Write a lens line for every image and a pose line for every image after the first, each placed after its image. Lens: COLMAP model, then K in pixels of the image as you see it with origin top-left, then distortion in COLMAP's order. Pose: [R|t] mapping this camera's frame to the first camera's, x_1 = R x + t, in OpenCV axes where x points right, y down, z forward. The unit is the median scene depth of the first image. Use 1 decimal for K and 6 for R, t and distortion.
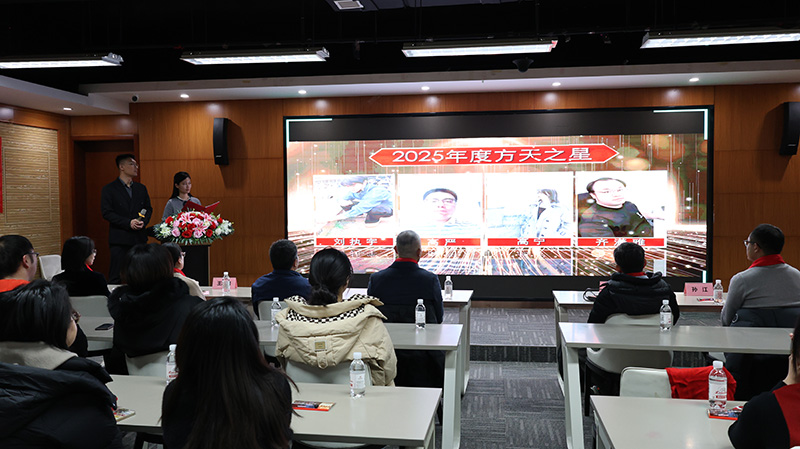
lens RADIAL K [[672.9, 0, 378.9], [0, 672.9, 206.0], [0, 0, 1]] dist [0.023711, -0.012154]
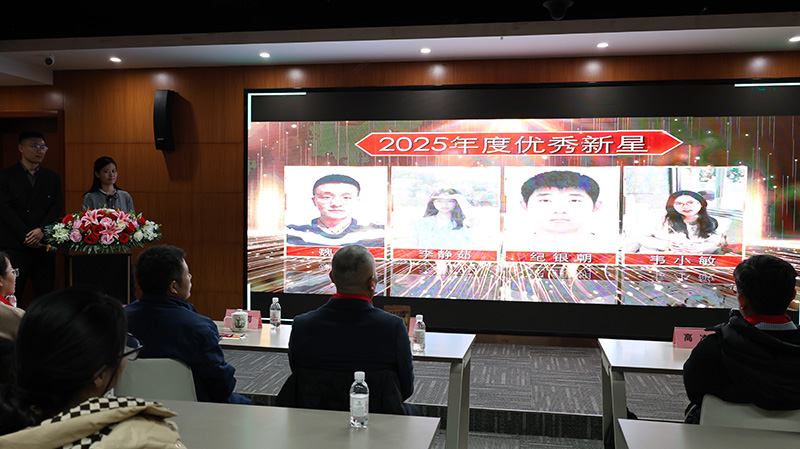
lens RADIAL K [[700.5, 0, 381.0], [0, 700.5, 207.7], [0, 0, 1]] dist [0.028901, -0.009448]
pose [[0.999380, 0.018448, -0.029992, 0.045303], [-0.018612, 0.999813, -0.005195, 0.005211], [0.029891, 0.005750, 0.999537, 0.214878]]
